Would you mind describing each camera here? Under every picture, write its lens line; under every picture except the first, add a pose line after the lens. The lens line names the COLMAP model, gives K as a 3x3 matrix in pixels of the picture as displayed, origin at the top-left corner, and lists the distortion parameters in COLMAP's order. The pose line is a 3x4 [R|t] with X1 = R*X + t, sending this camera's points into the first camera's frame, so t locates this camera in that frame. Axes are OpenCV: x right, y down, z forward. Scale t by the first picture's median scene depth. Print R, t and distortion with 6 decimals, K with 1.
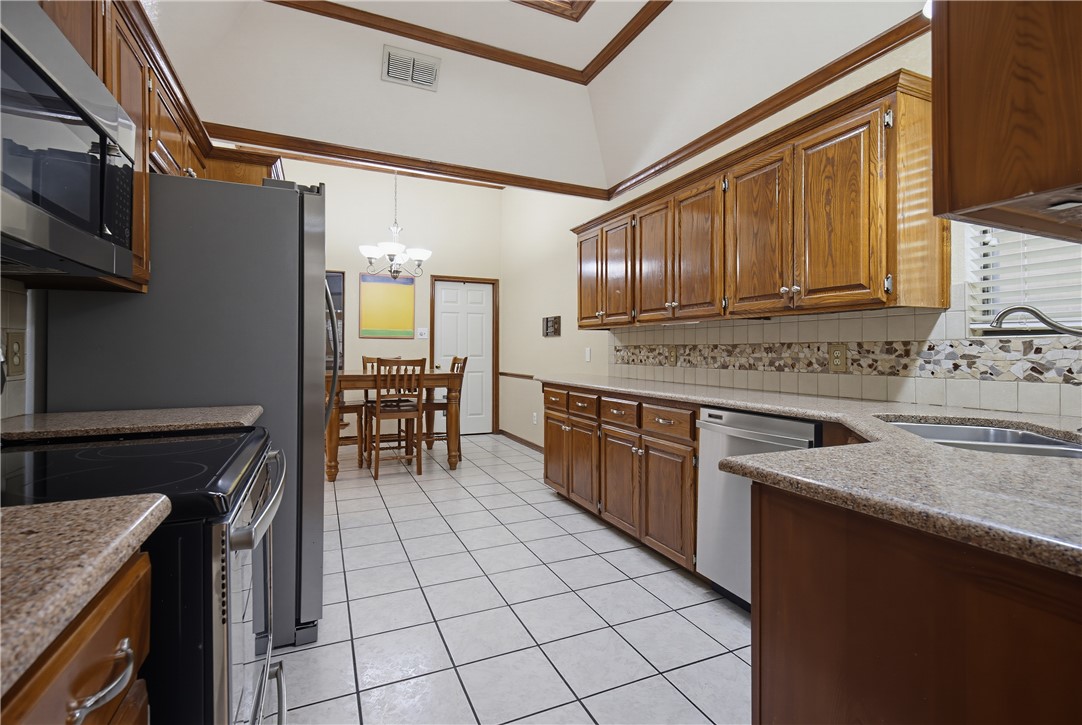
lens RADIAL K [[497.2, 0, 540.5], [0, 497.2, 353.6], [0, 0, 1]] dist [0.000334, 0.000021]
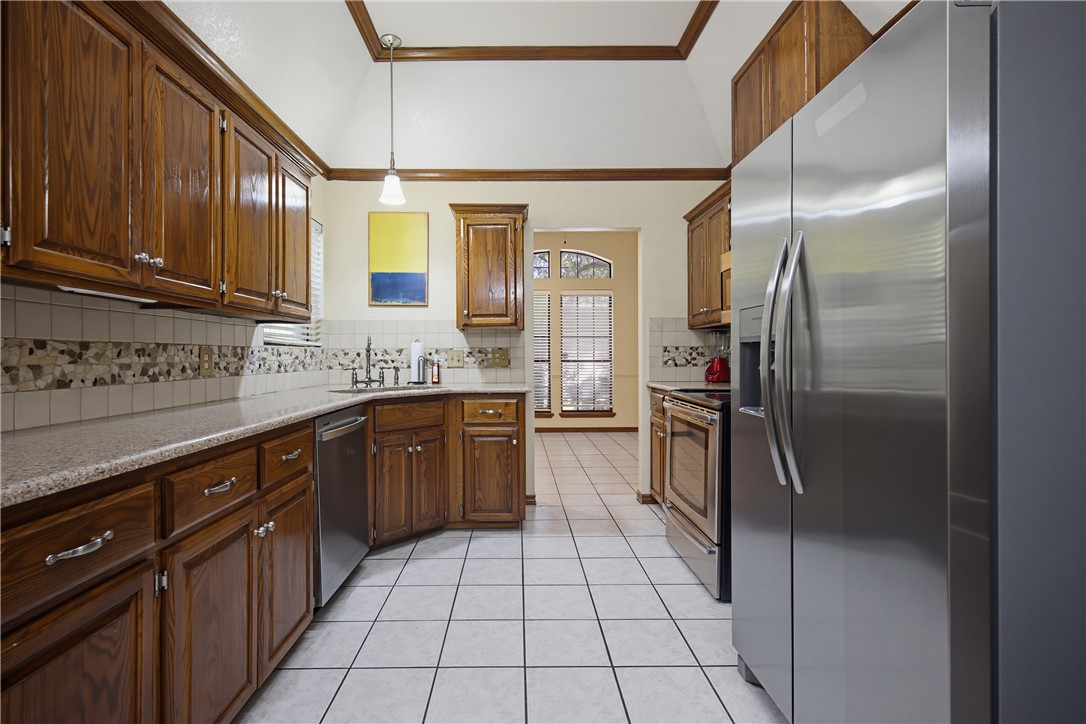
lens RADIAL K [[499.1, 0, 539.8], [0, 499.1, 356.1], [0, 0, 1]] dist [0.000334, 0.000021]
pose [[-0.926127, -0.007922, 0.377130, -0.338861], [-0.007029, 0.999968, 0.003744, -0.009581], [-0.377148, 0.000817, -0.926153, 1.532119]]
